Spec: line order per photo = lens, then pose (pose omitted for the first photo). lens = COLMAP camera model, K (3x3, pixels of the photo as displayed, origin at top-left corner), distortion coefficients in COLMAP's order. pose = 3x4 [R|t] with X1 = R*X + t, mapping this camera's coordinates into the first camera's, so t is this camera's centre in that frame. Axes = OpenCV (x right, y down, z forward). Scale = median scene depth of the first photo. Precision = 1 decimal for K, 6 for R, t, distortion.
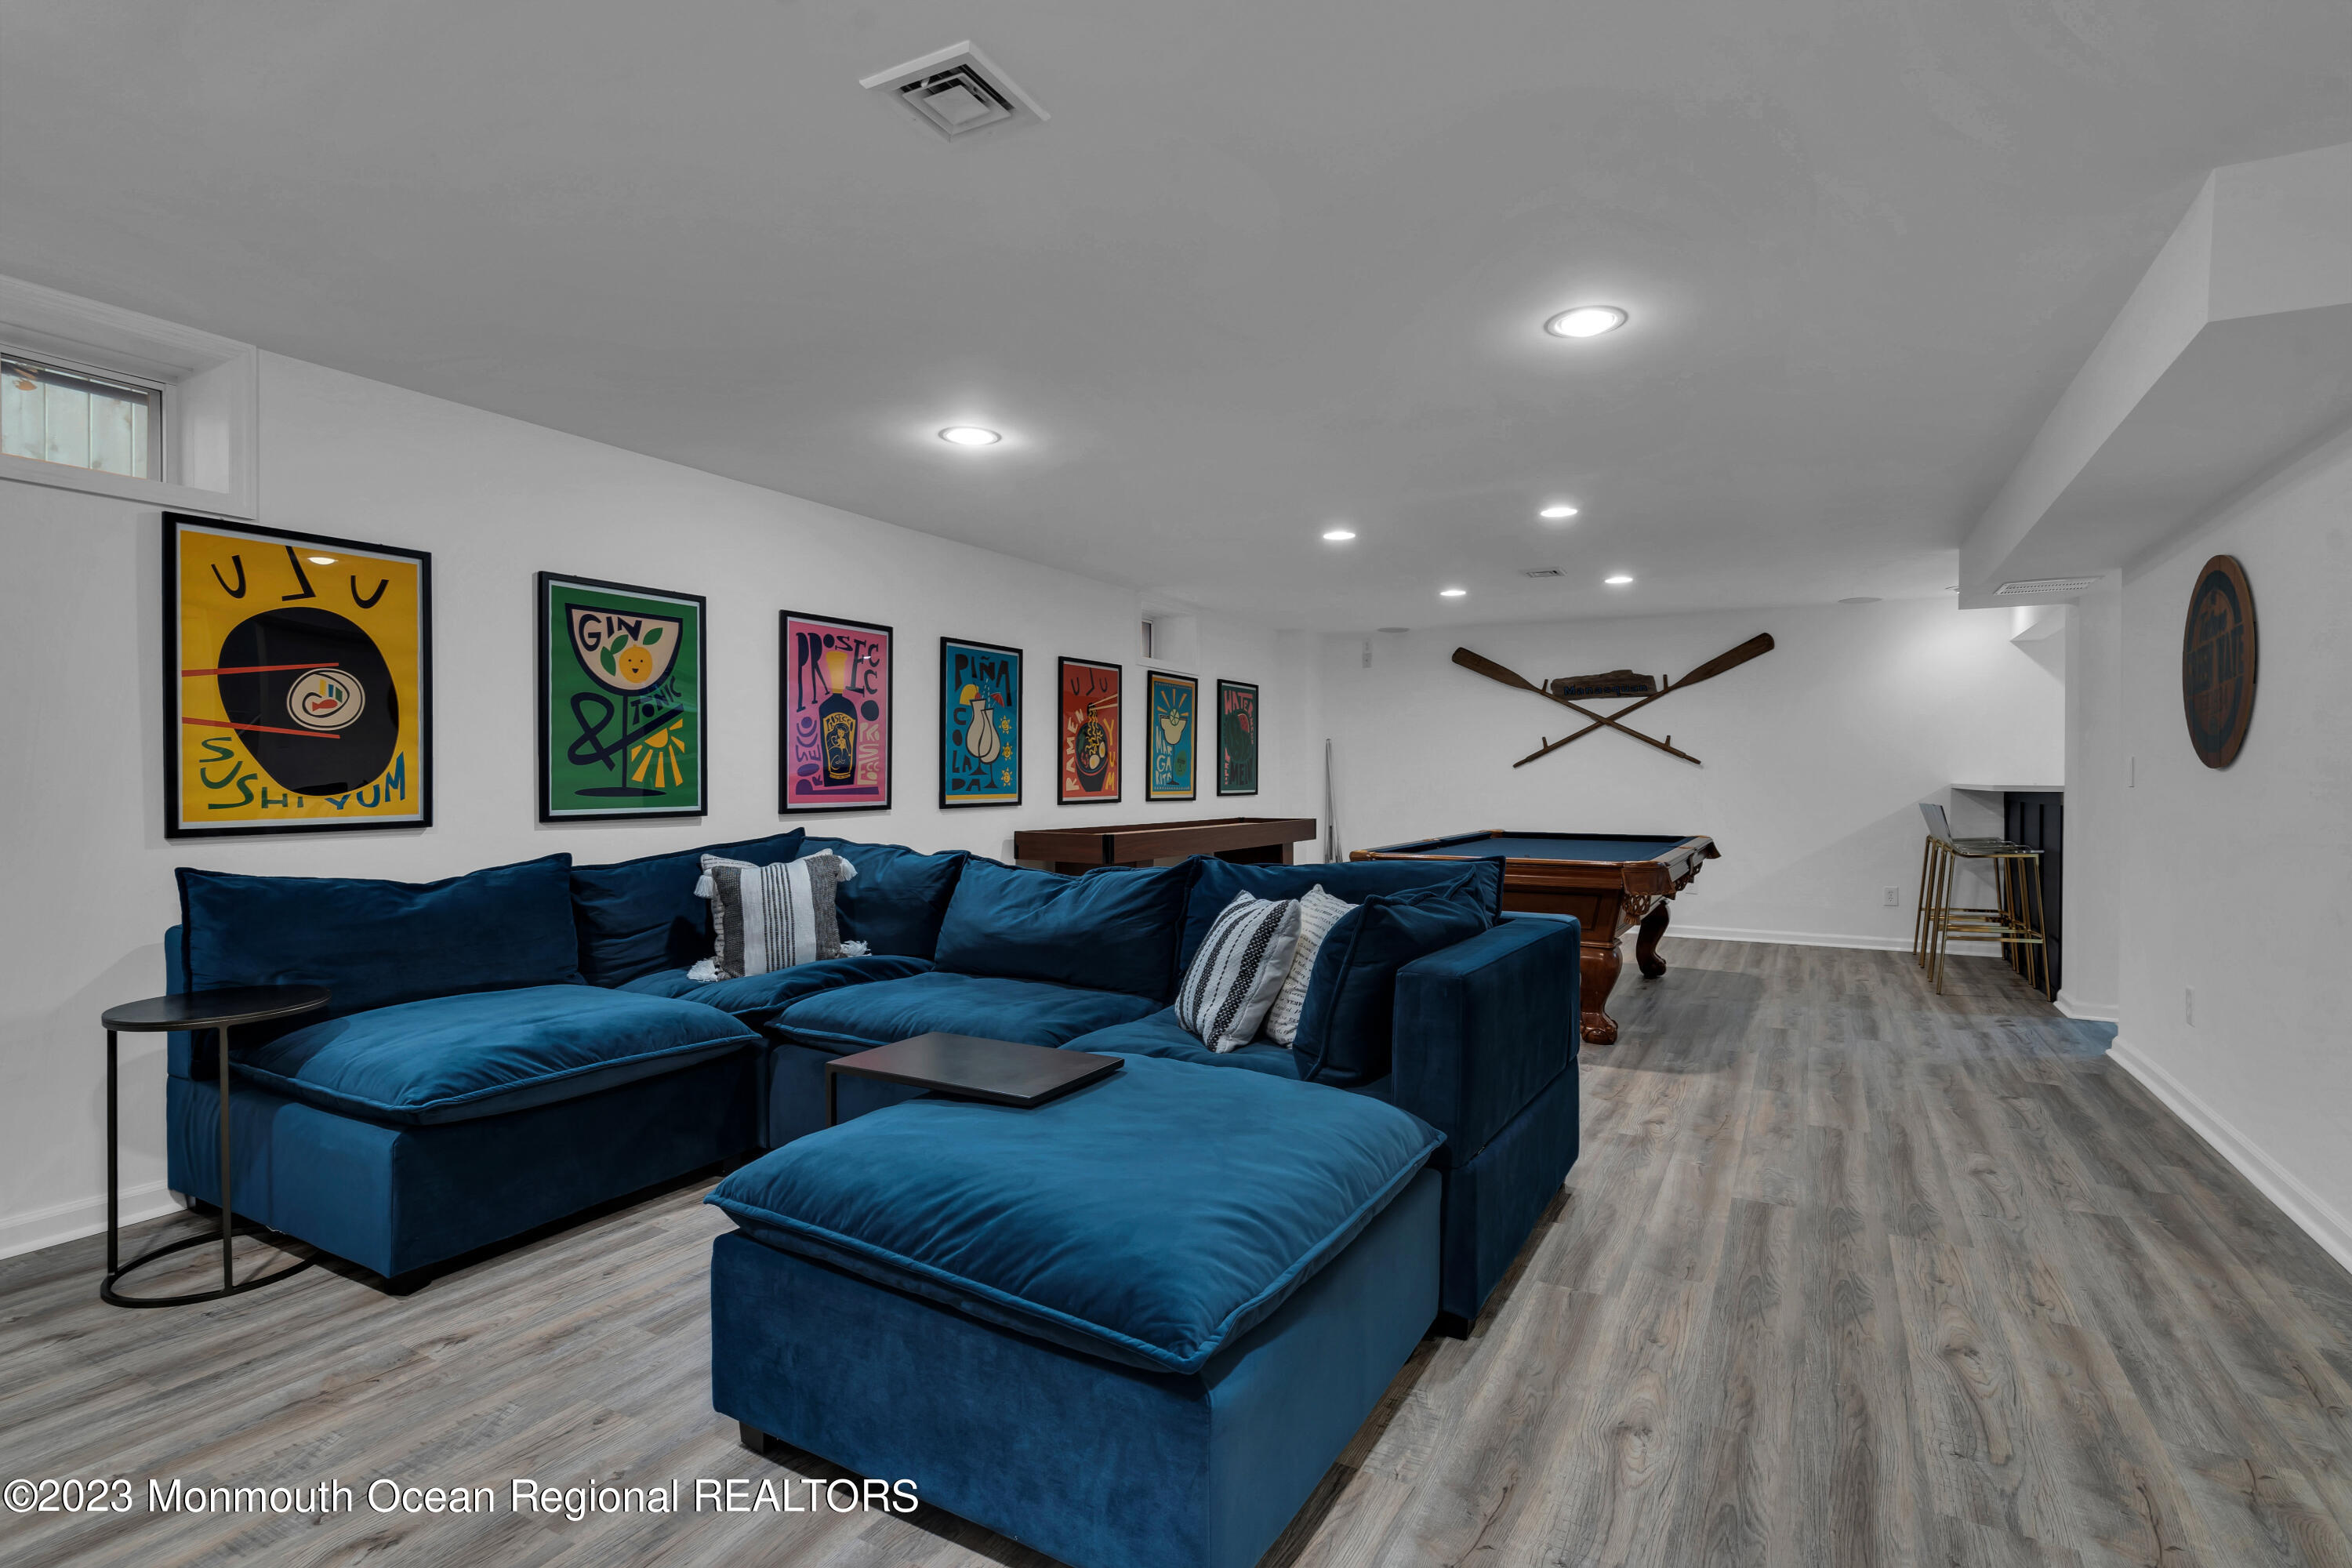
lens RADIAL K [[1116.0, 0, 1207.1], [0, 1116.0, 778.8], [0, 0, 1]] dist [0.001502, 0.000124]
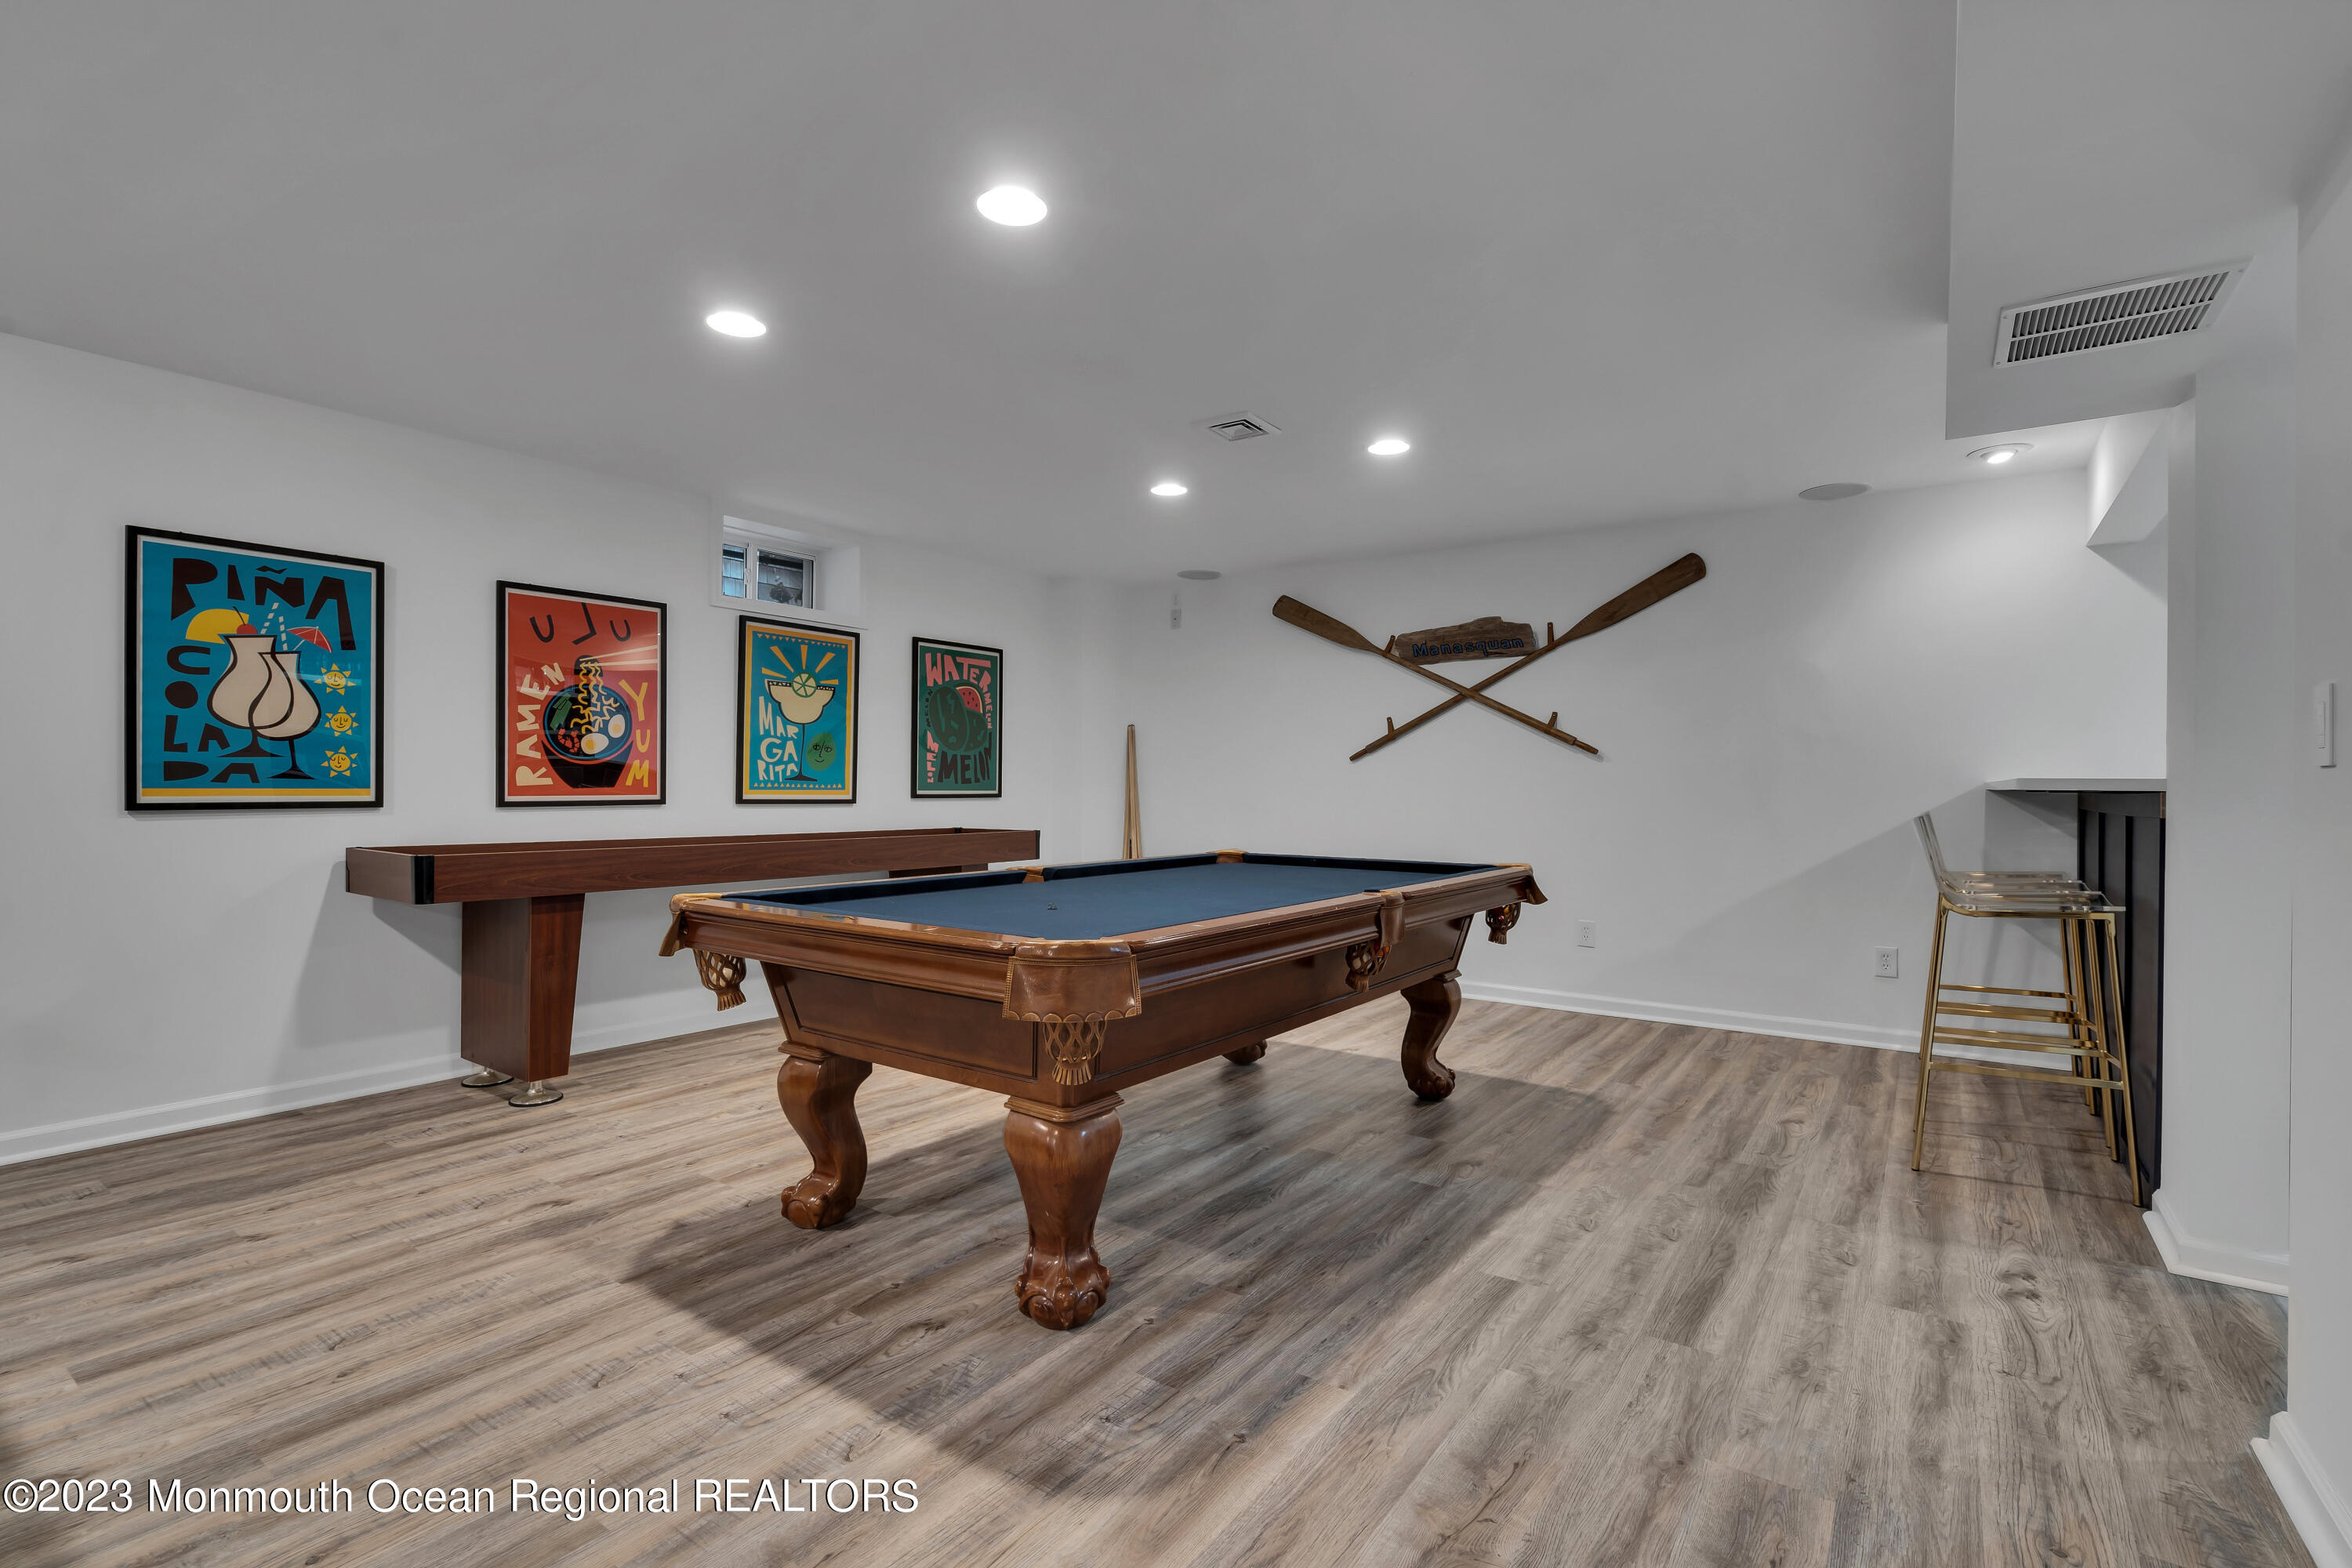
lens RADIAL K [[1068.7, 0, 1191.1], [0, 1068.7, 778.5], [0, 0, 1]] dist [-0.005247, 0.000071]
pose [[0.993286, 0.002764, -0.115655, 0.299296], [-0.003847, 0.999951, -0.009144, 0.009382], [0.115624, 0.009527, 0.993247, 0.366672]]
